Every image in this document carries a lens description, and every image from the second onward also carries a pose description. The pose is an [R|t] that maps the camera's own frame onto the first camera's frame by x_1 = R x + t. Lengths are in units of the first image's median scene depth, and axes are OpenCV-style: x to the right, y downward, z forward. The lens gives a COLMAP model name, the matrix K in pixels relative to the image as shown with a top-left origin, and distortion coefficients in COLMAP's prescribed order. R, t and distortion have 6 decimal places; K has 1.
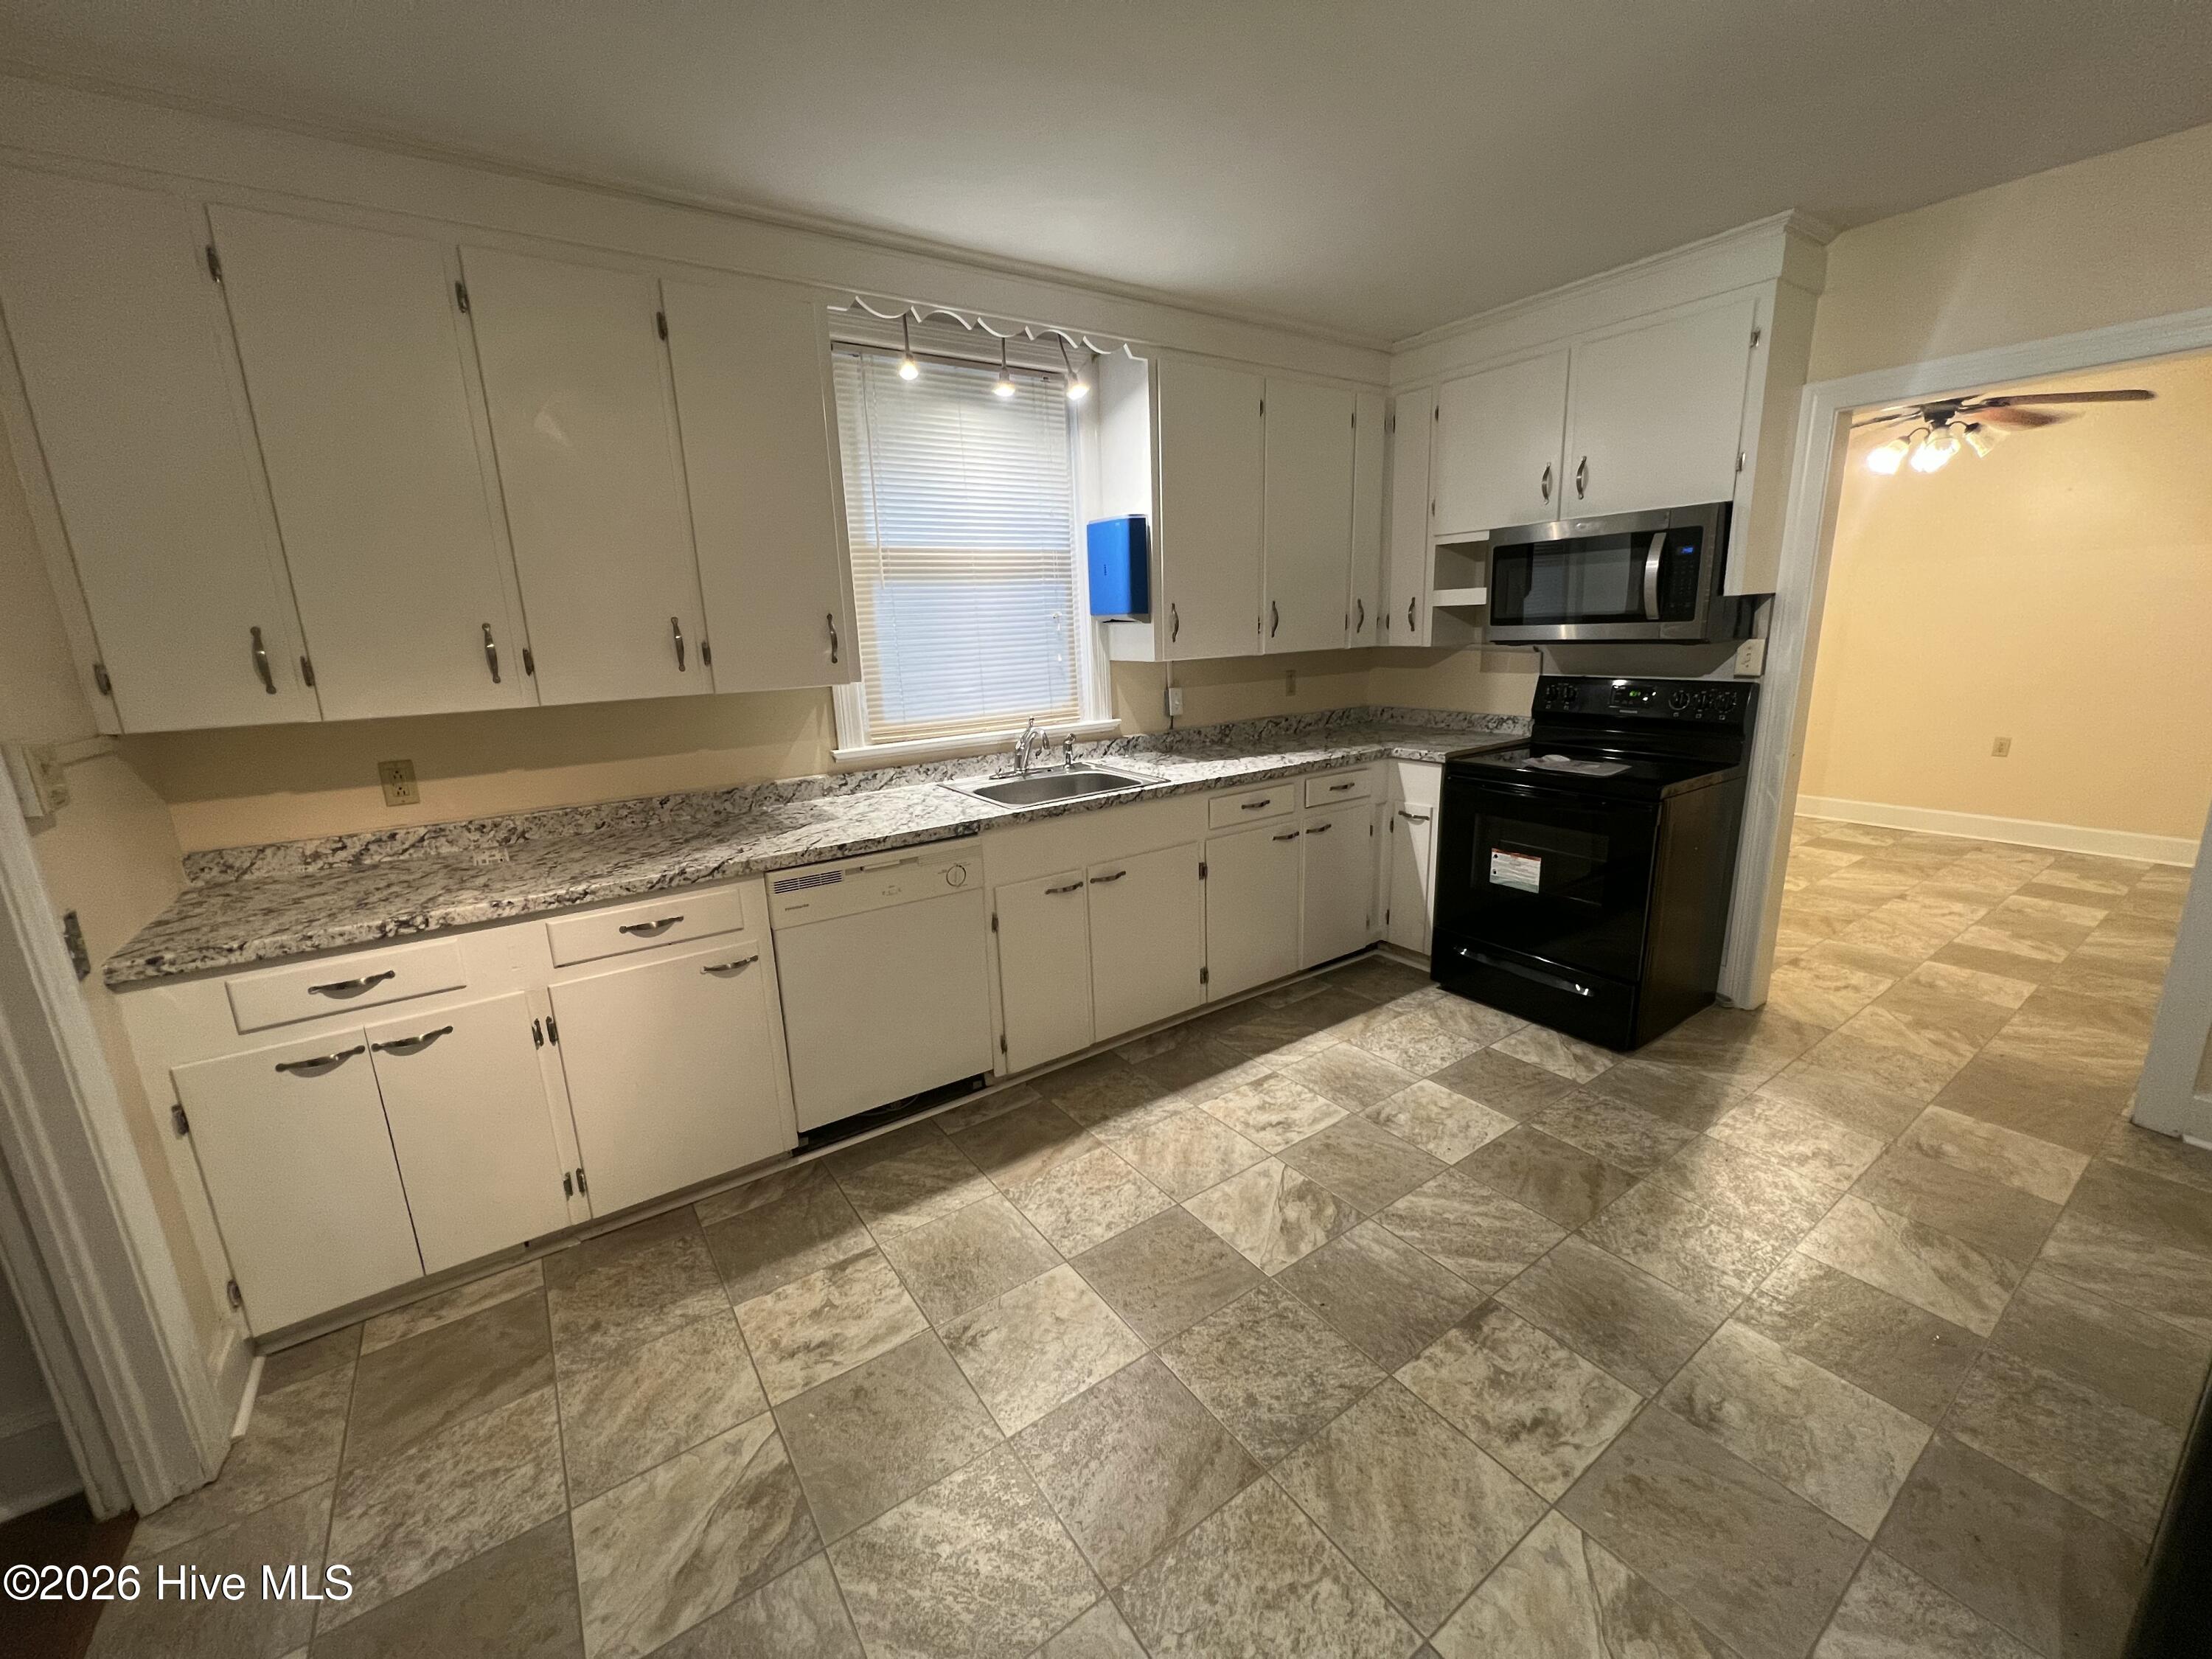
lens RADIAL K [[888.9, 0, 1108.4], [0, 888.9, 828.3], [0, 0, 1]] dist [-0.002501, 0.000194]
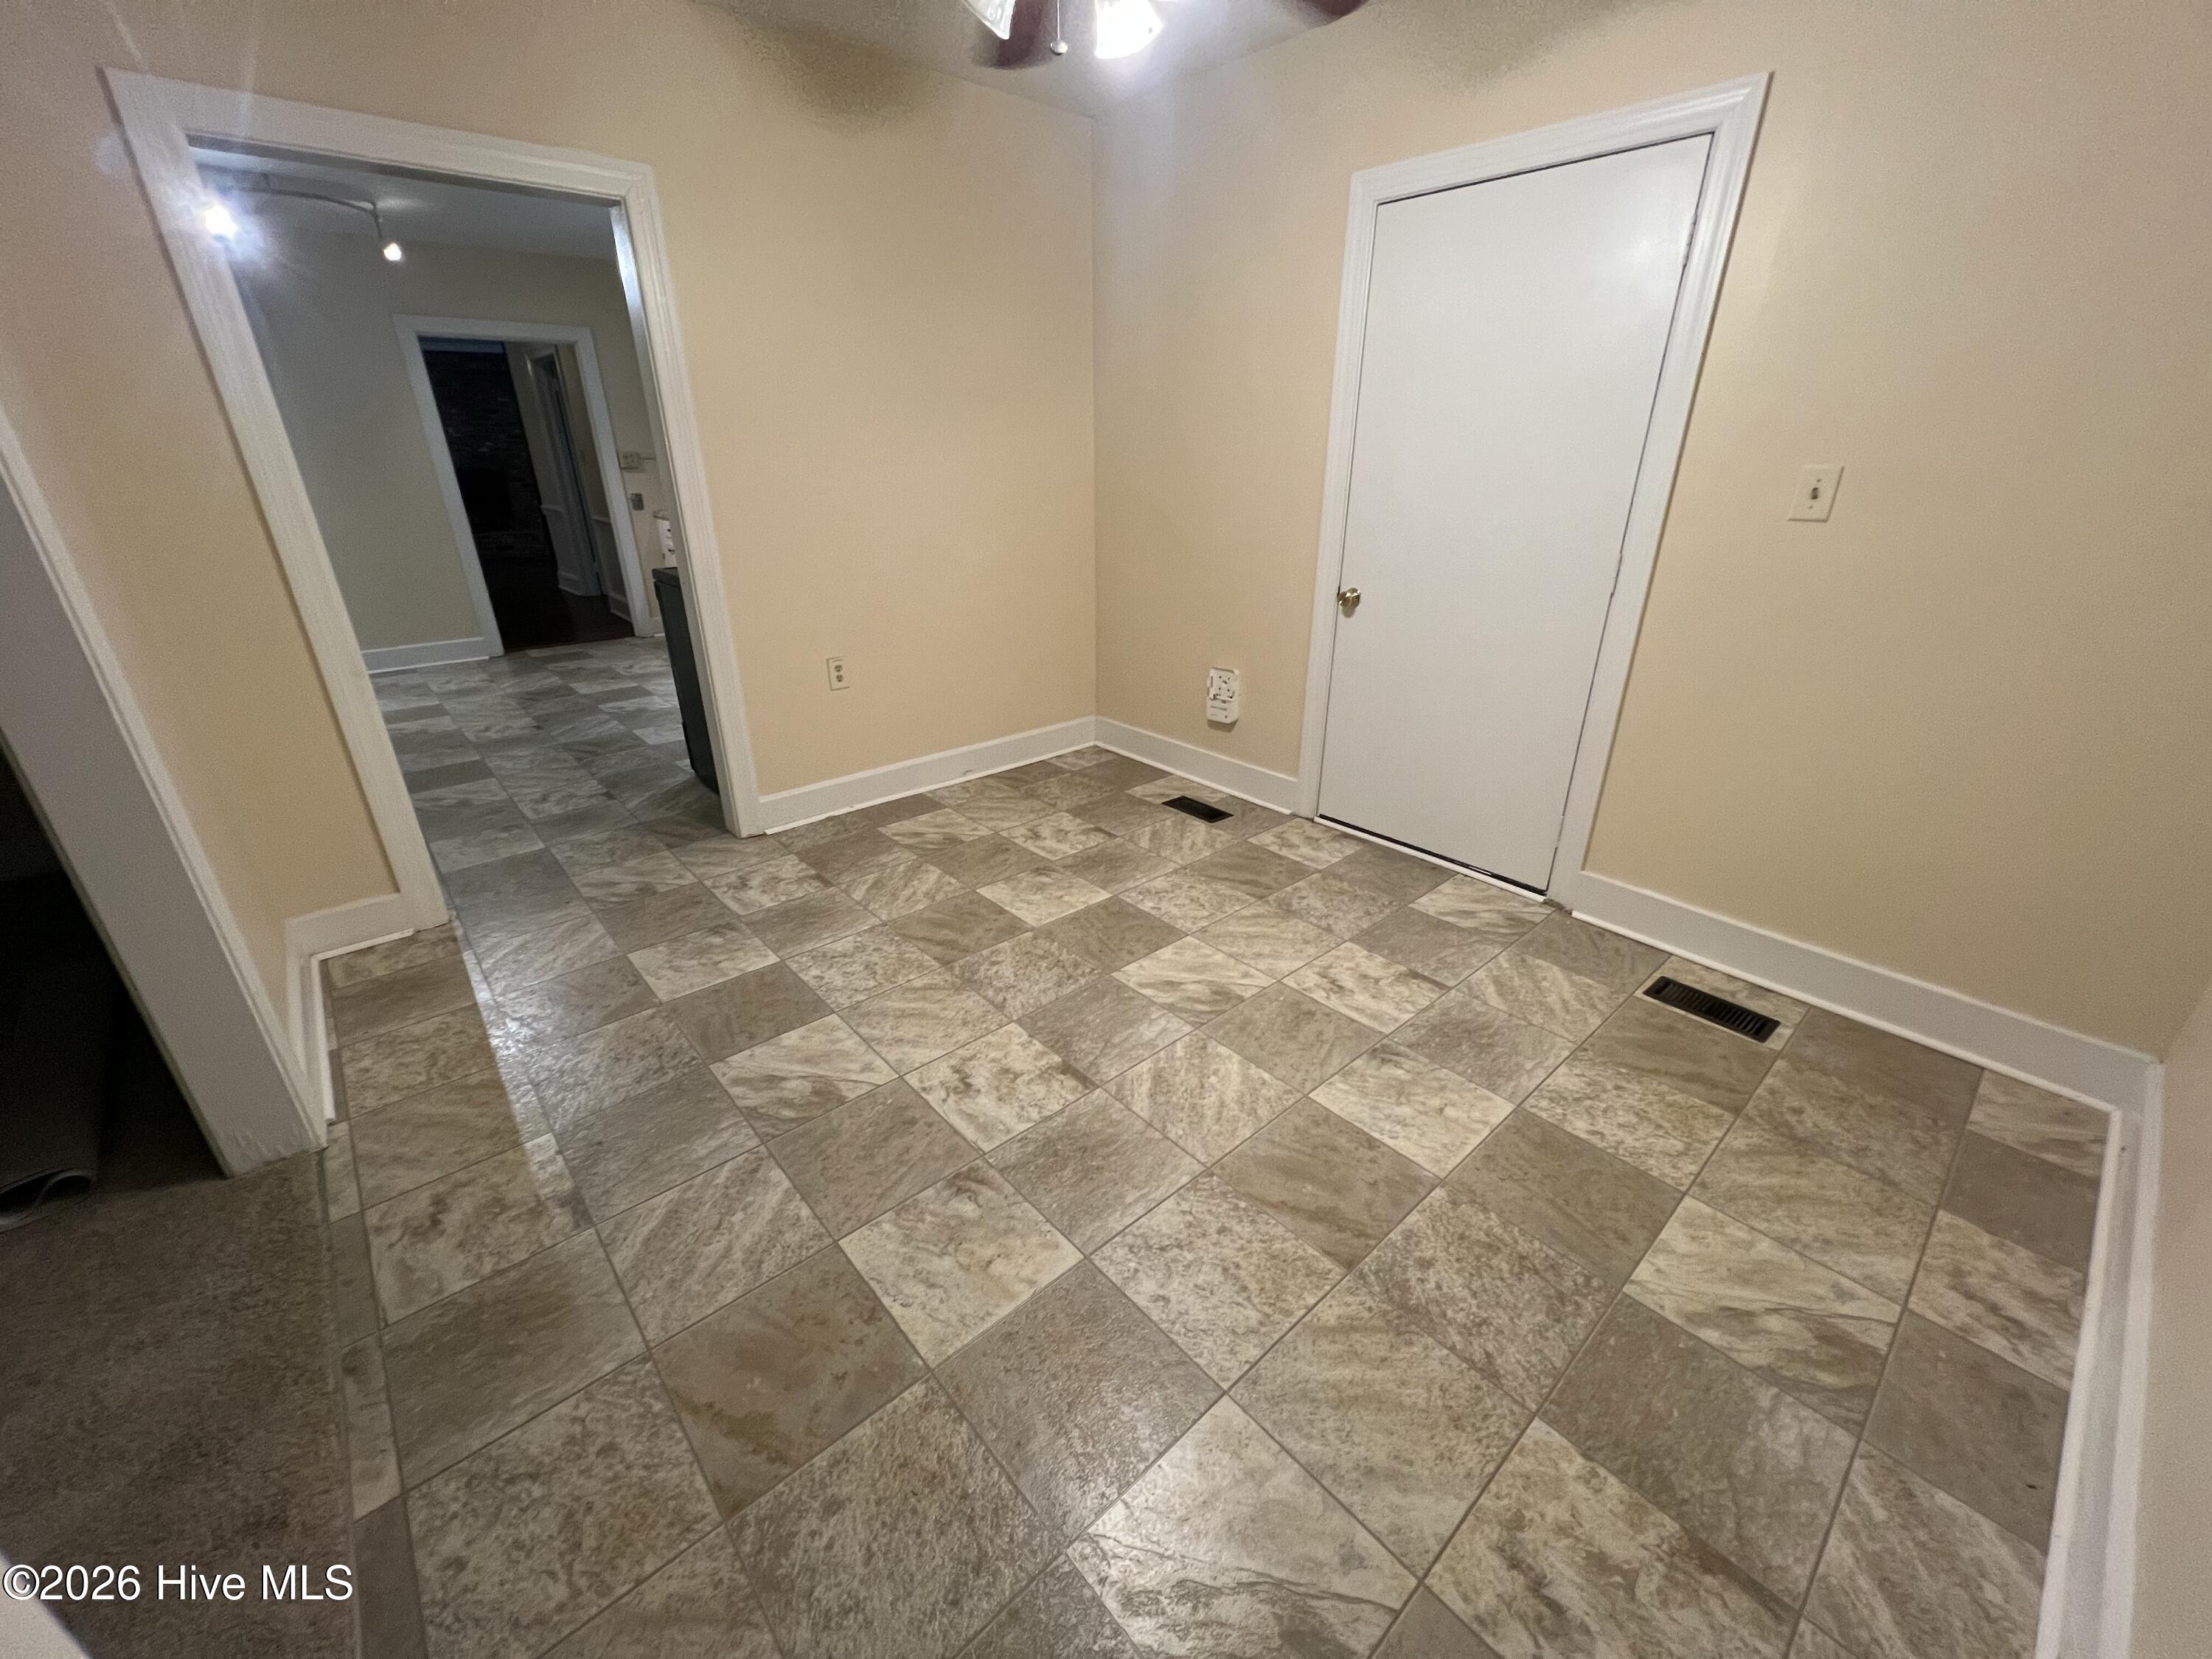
lens RADIAL K [[888.9, 0, 1115.8], [0, 888.9, 827.2], [0, 0, 1]] dist [-0.002501, 0.000194]
pose [[0.116157, 0.426597, -0.896952, 1.067541], [-0.235493, 0.889143, 0.392386, -0.278952], [0.964910, 0.165648, 0.203741, 1.204475]]
